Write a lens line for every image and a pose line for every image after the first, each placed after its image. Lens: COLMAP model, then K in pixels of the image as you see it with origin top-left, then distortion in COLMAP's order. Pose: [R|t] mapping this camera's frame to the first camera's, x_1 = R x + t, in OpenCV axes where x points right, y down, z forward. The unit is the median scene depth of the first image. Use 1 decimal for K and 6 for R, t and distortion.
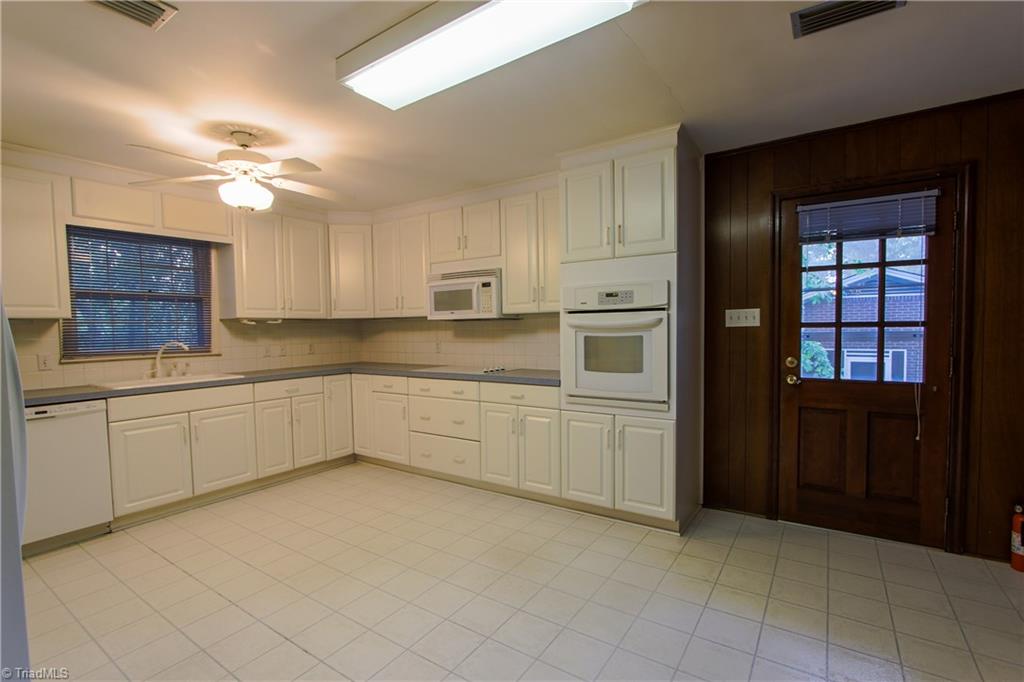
lens RADIAL K [[474.4, 0, 507.8], [0, 474.4, 349.5], [0, 0, 1]] dist [-0.020588, 0.004554]
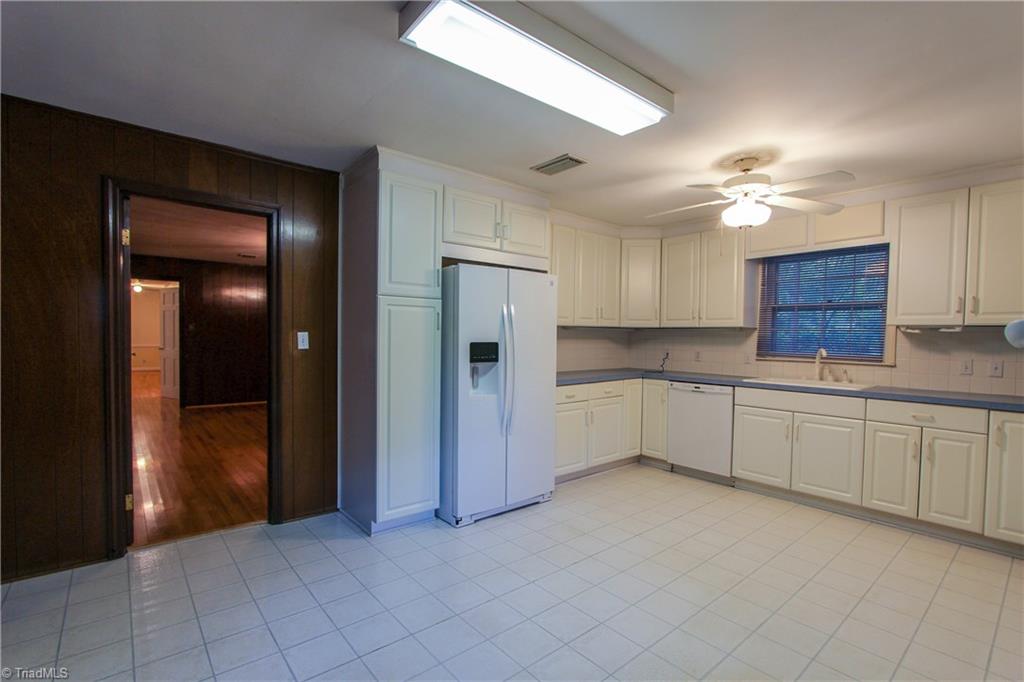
lens RADIAL K [[474.4, 0, 511.1], [0, 474.4, 349.7], [0, 0, 1]] dist [-0.020588, 0.004554]
pose [[-0.263687, 0.042702, -0.963663, 0.486902], [-0.053301, 0.996848, 0.058758, -0.036838], [0.963135, 0.066858, -0.260579, 0.574917]]
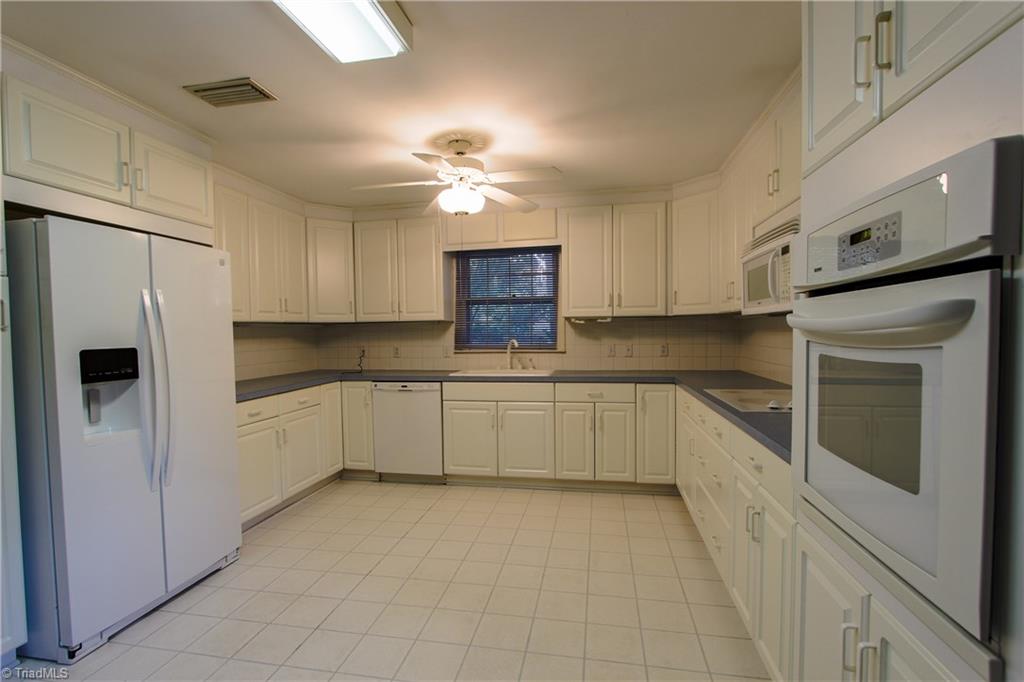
lens RADIAL K [[474.4, 0, 509.3], [0, 474.4, 349.4], [0, 0, 1]] dist [-0.020588, 0.004554]
pose [[0.403934, 0.046333, -0.913614, 0.334462], [-0.035138, 0.998765, 0.035116, -0.030544], [0.914113, 0.017918, 0.405063, 0.501017]]
